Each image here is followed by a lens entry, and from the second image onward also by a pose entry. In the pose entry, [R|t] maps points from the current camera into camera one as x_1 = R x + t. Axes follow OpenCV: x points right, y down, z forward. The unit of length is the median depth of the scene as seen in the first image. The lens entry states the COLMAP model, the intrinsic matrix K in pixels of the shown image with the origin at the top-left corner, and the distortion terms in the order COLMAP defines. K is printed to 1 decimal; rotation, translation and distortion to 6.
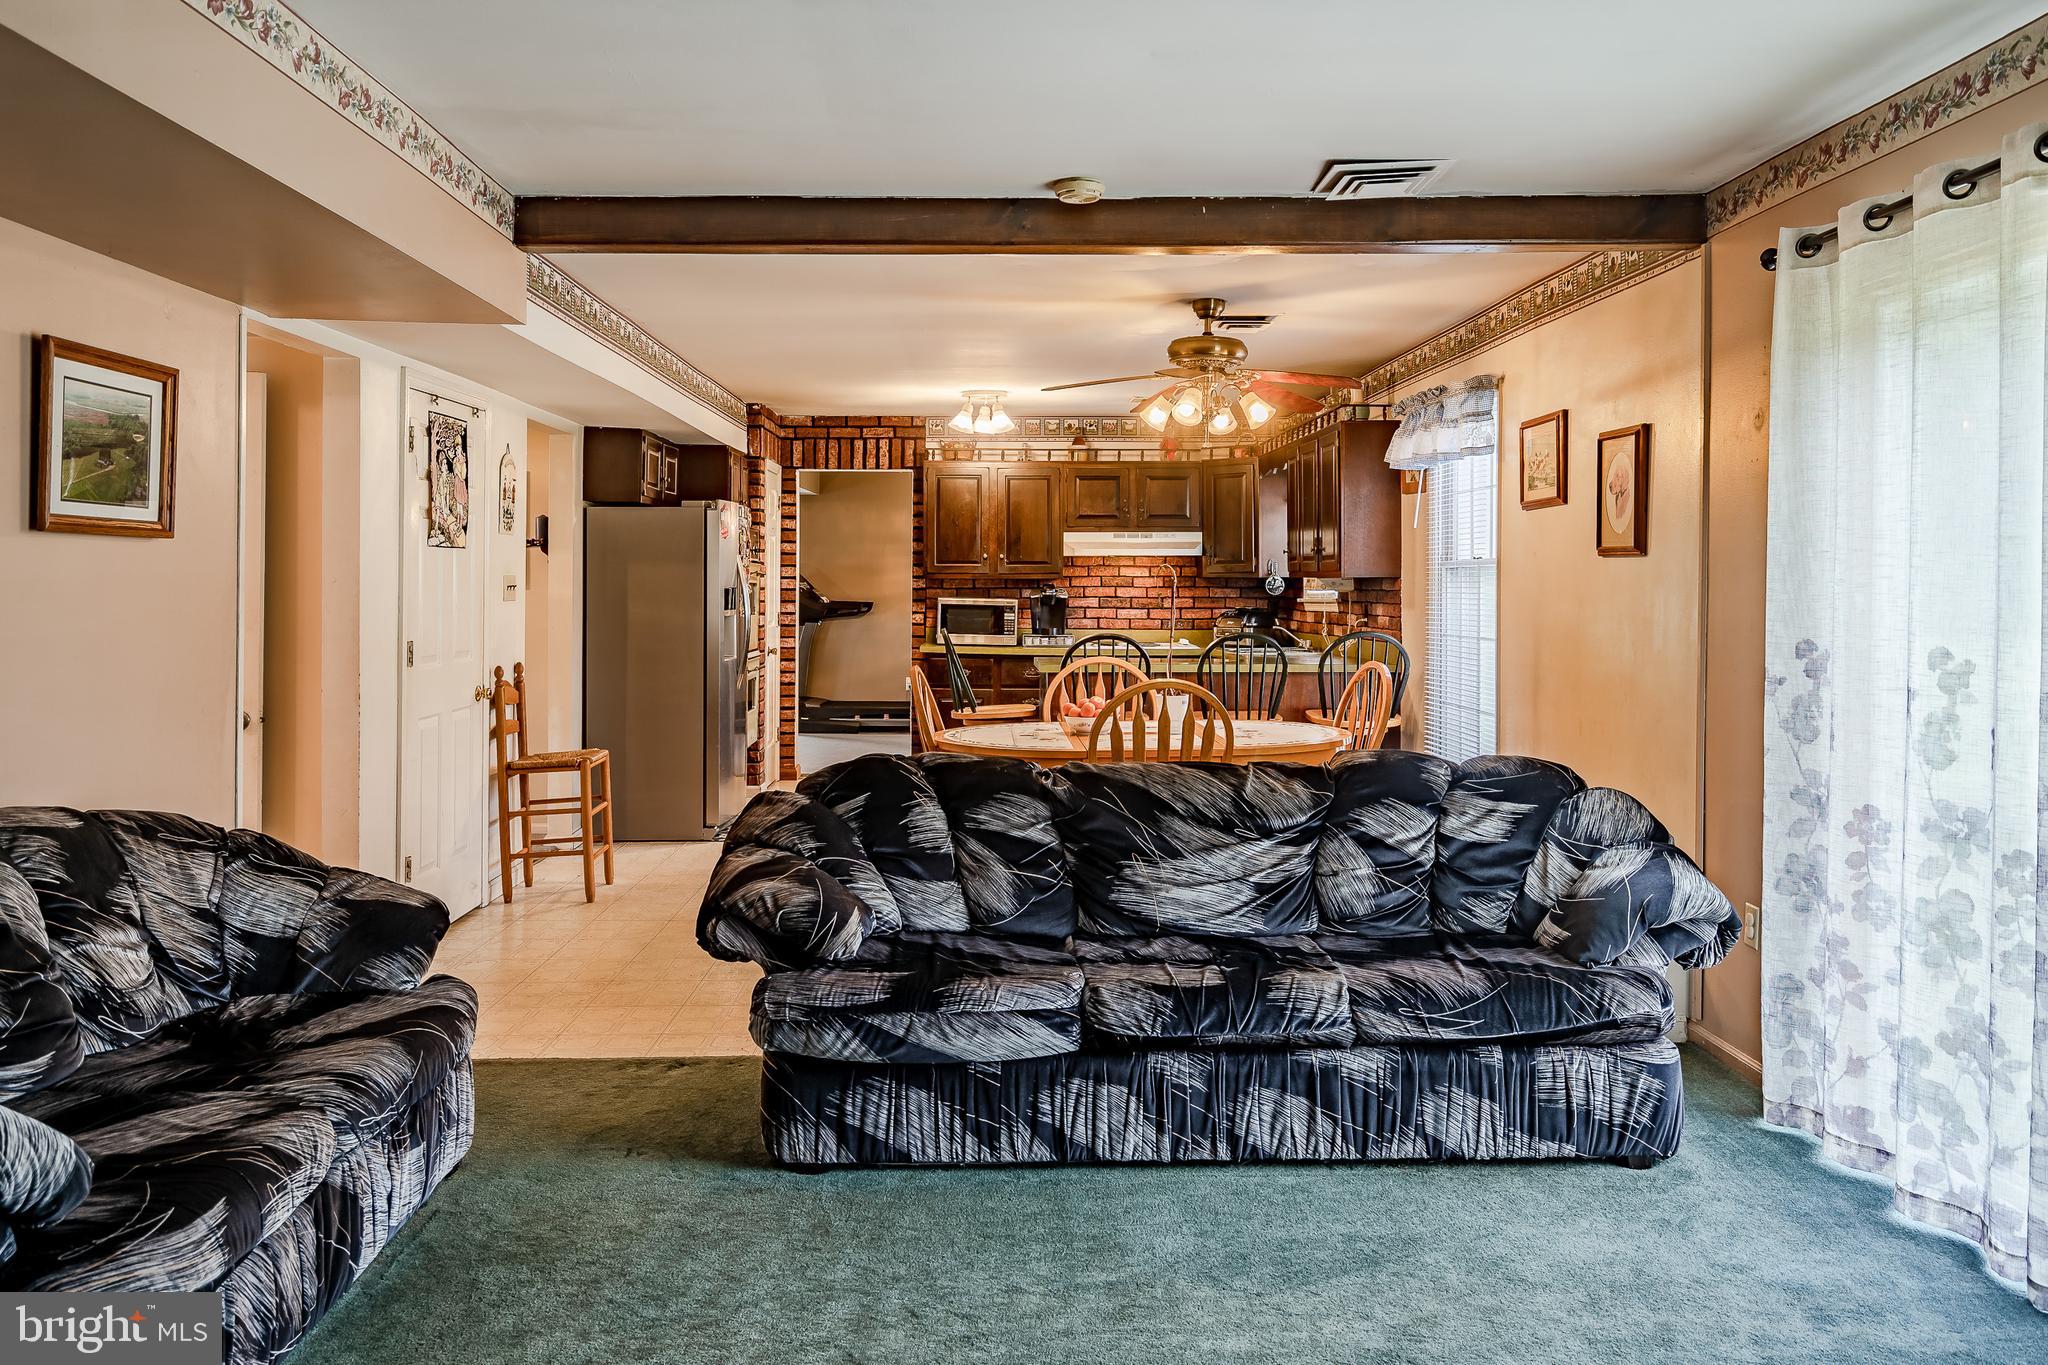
lens RADIAL K [[1513.8, 0, 1019.5], [0, 1513.8, 585.9], [0, 0, 1]] dist [0.000410, 0.000304]
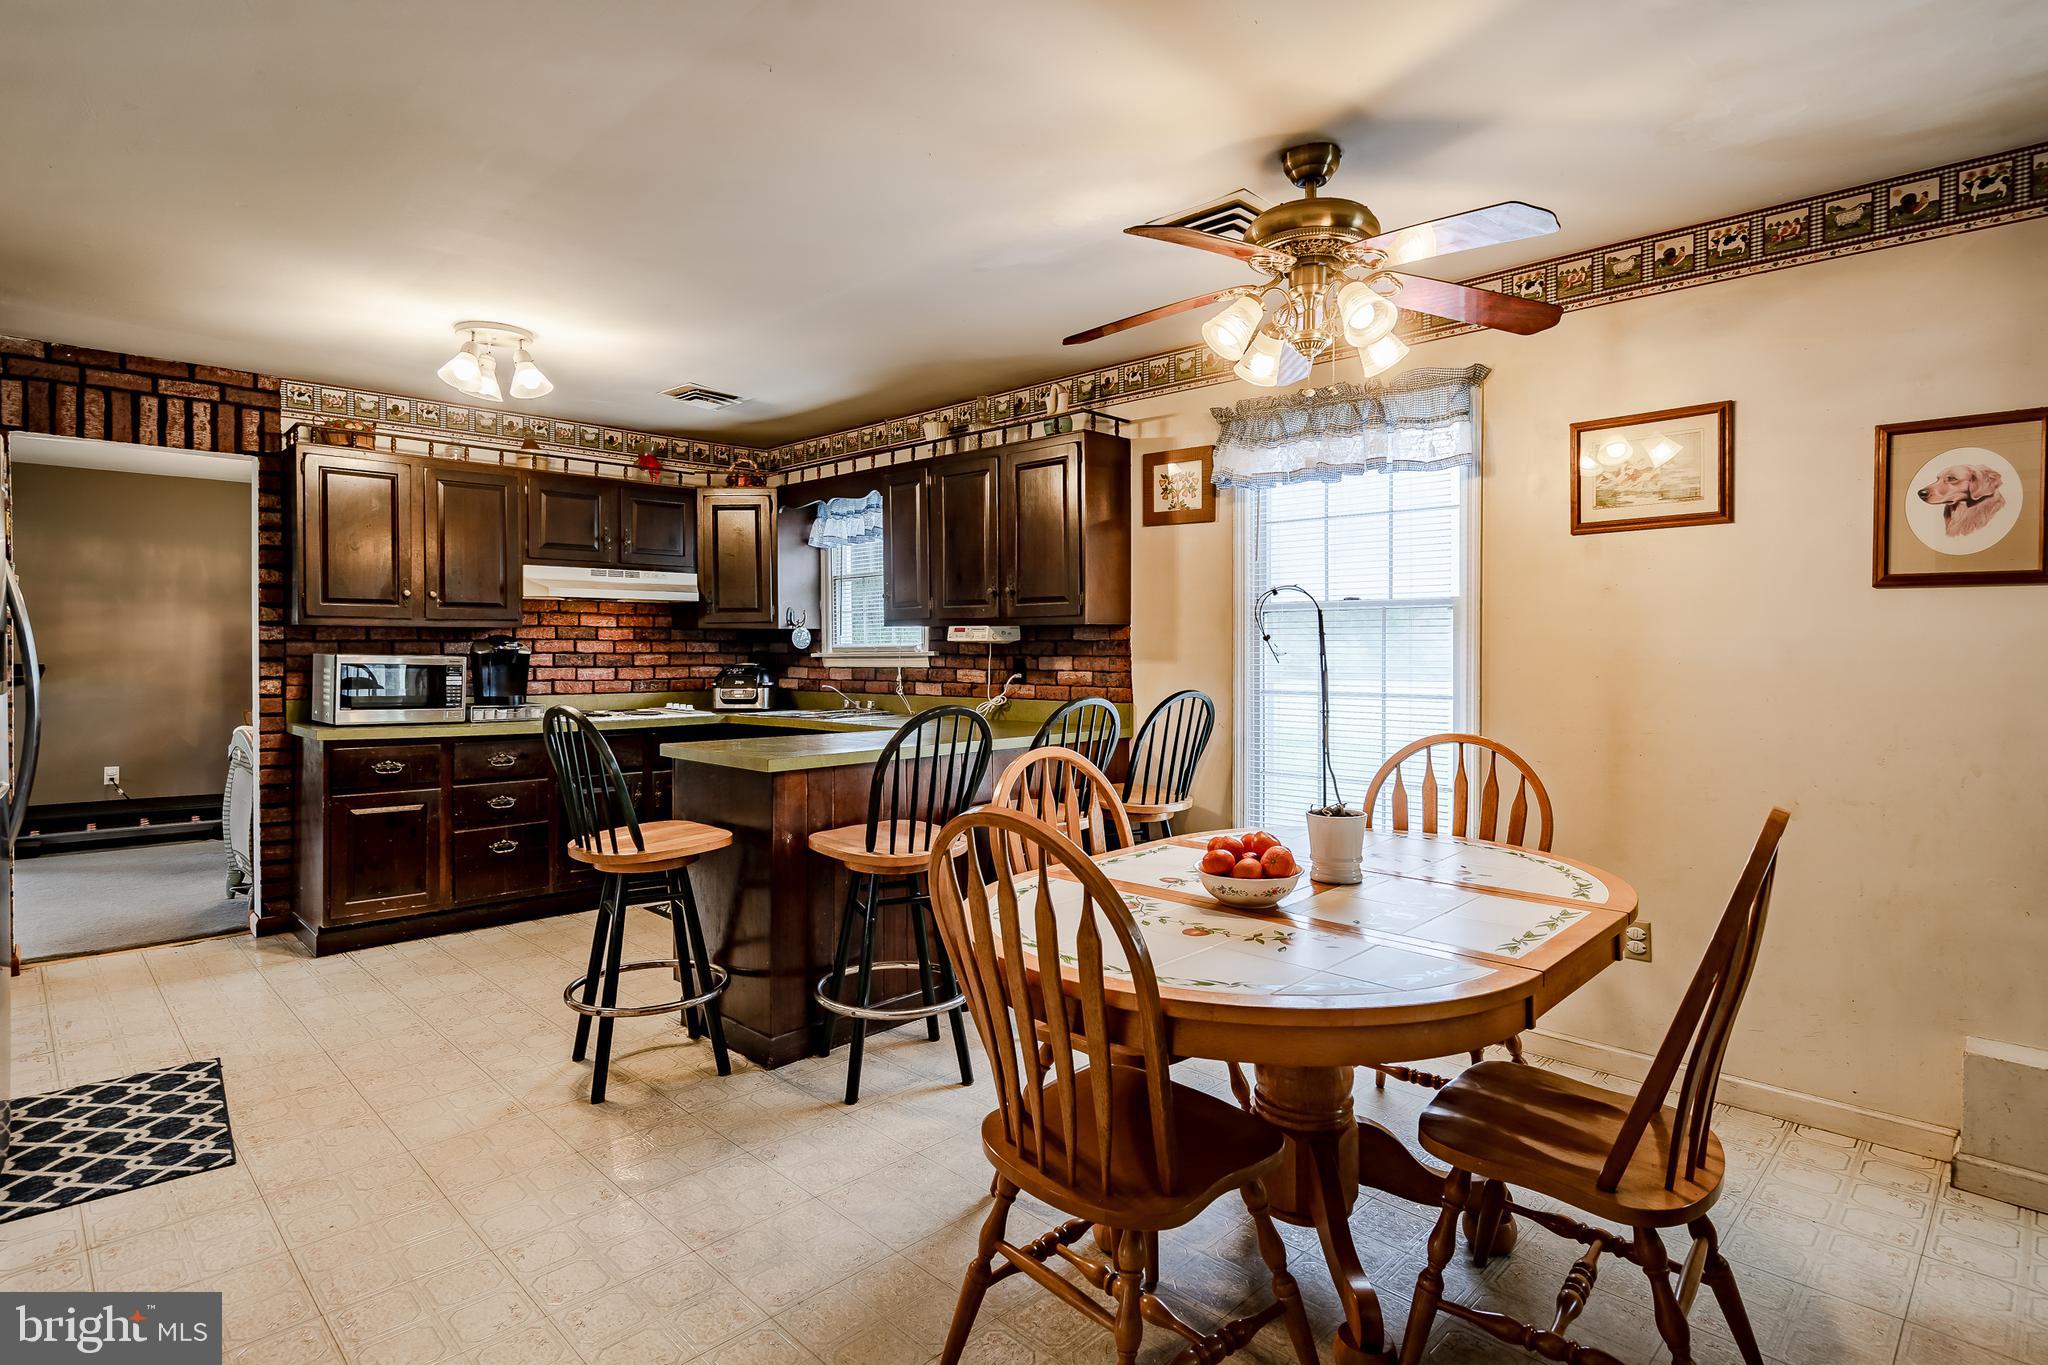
lens RADIAL K [[1067.2, 0, 1015.6], [0, 1067.2, 665.2], [0, 0, 1]] dist [0.003799, 0.000461]
pose [[0.727571, -0.011762, 0.685931, -0.149384], [0.001566, 0.999879, 0.015485, 0.005556], [-0.686030, -0.010193, 0.727502, 0.446272]]
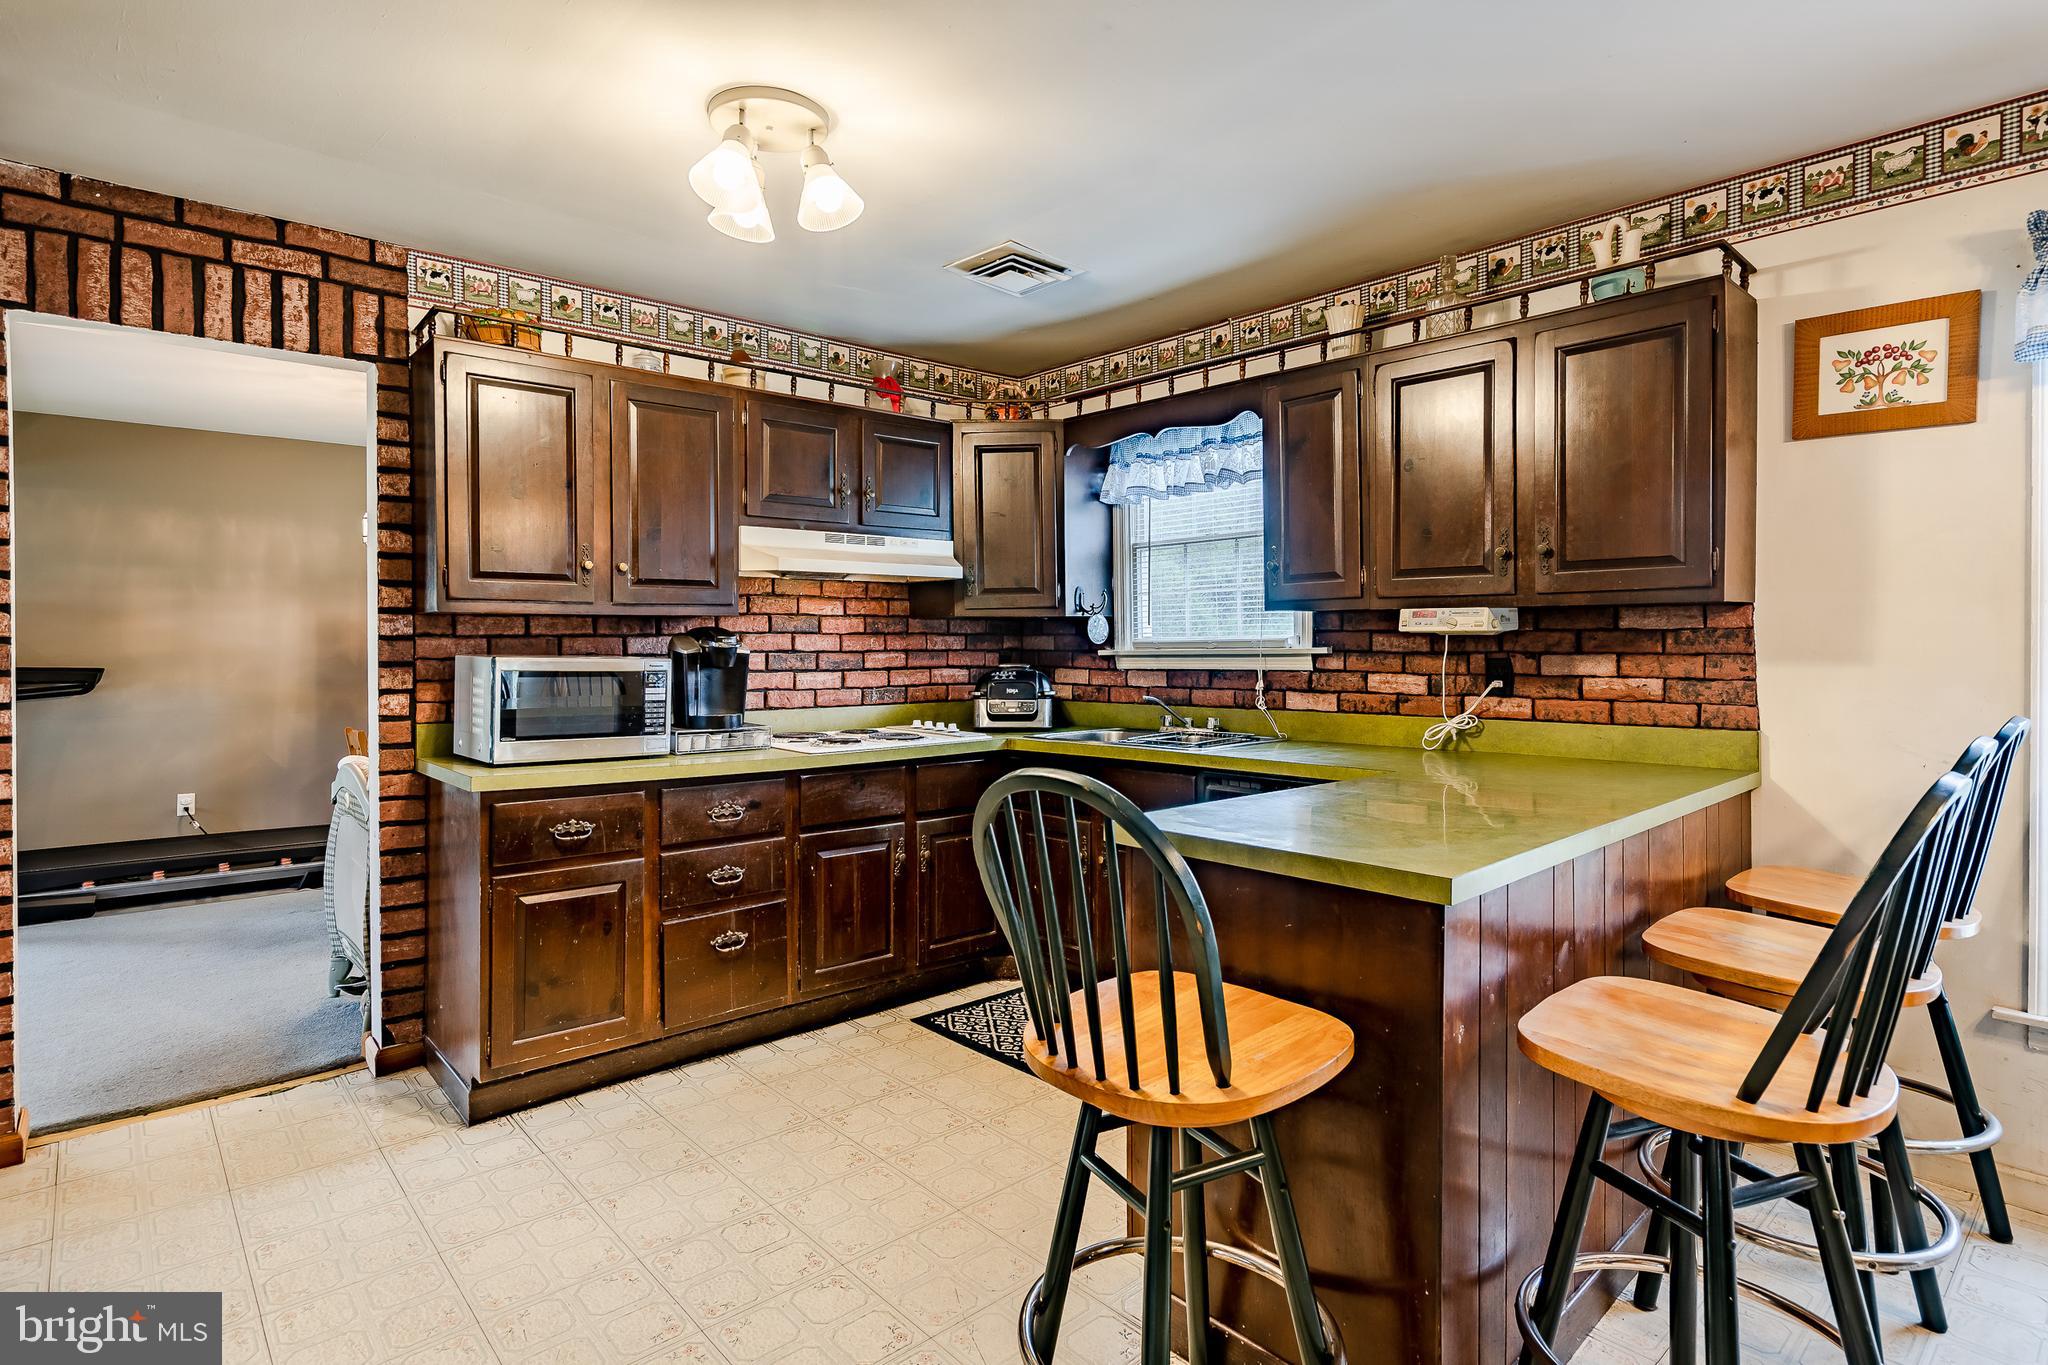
lens RADIAL K [[1066.7, 0, 1020.7], [0, 1066.7, 655.6], [0, 0, 1]] dist [0.002638, 0.001160]
pose [[0.760776, -0.013190, 0.648881, -0.129905], [0.006478, 0.999898, 0.012731, 0.004467], [-0.648982, -0.005482, 0.760784, 0.646637]]
